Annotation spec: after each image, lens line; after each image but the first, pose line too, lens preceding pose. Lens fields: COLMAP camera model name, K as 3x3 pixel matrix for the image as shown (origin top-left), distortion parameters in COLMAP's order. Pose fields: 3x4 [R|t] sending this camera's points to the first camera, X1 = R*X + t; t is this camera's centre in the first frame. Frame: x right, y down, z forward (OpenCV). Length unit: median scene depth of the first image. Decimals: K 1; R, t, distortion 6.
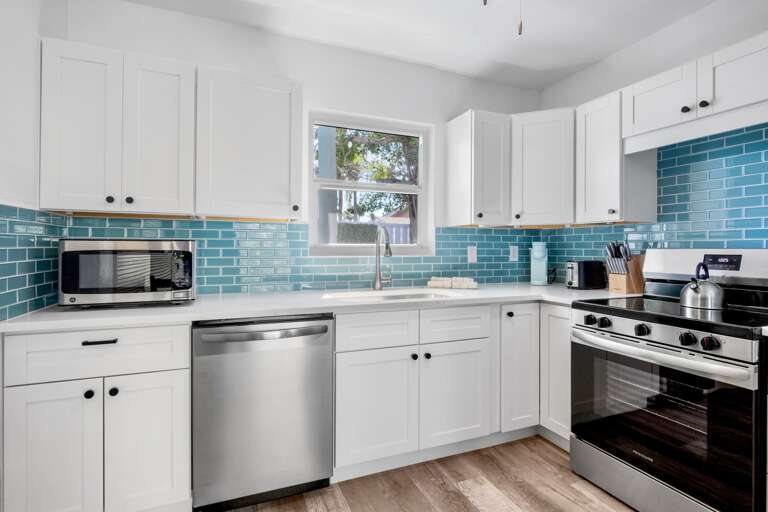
lens RADIAL K [[380.8, 0, 384.4], [0, 380.8, 250.4], [0, 0, 1]] dist [-0.017166, -0.000268]
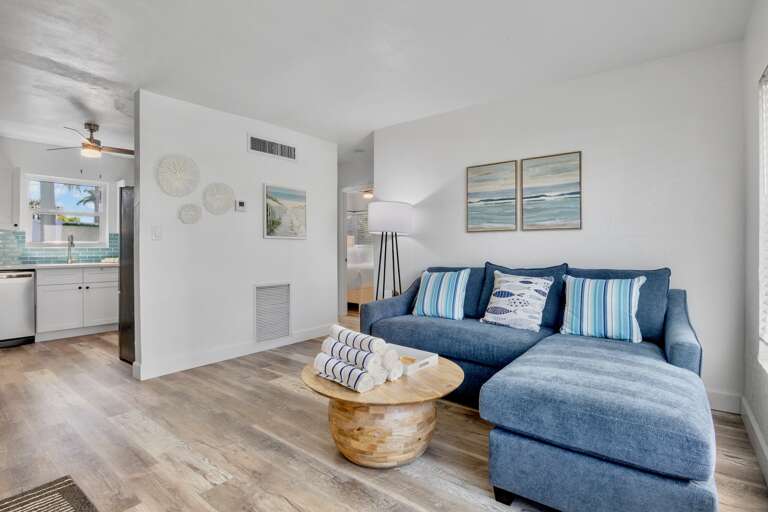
lens RADIAL K [[380.8, 0, 384.4], [0, 380.8, 250.4], [0, 0, 1]] dist [-0.017166, -0.000268]
pose [[0.864755, -0.008124, 0.502128, 0.553279], [0.001067, 0.999897, 0.014339, 0.003704], [-0.502193, -0.011864, 0.864674, -2.063814]]
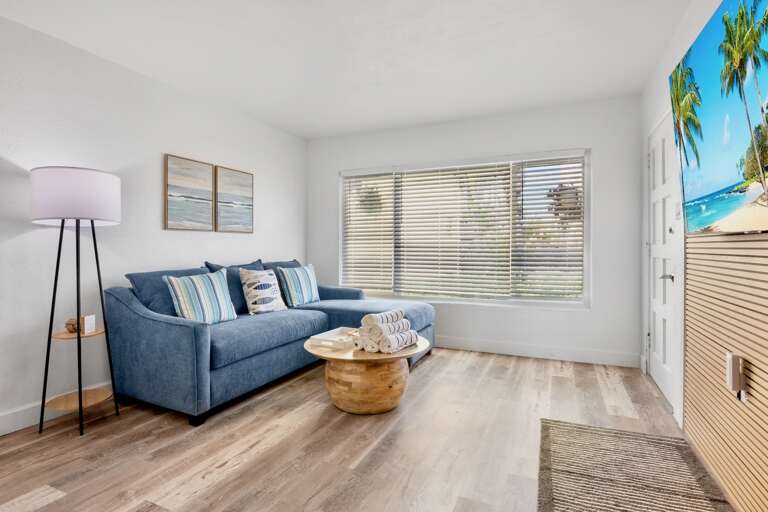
lens RADIAL K [[380.8, 0, 384.4], [0, 380.8, 250.4], [0, 0, 1]] dist [-0.017166, -0.000268]
pose [[-0.688646, -0.010680, 0.725019, -0.983085], [-0.007322, 0.999943, 0.007776, 0.029372], [-0.725061, 0.000046, -0.688685, 3.456867]]
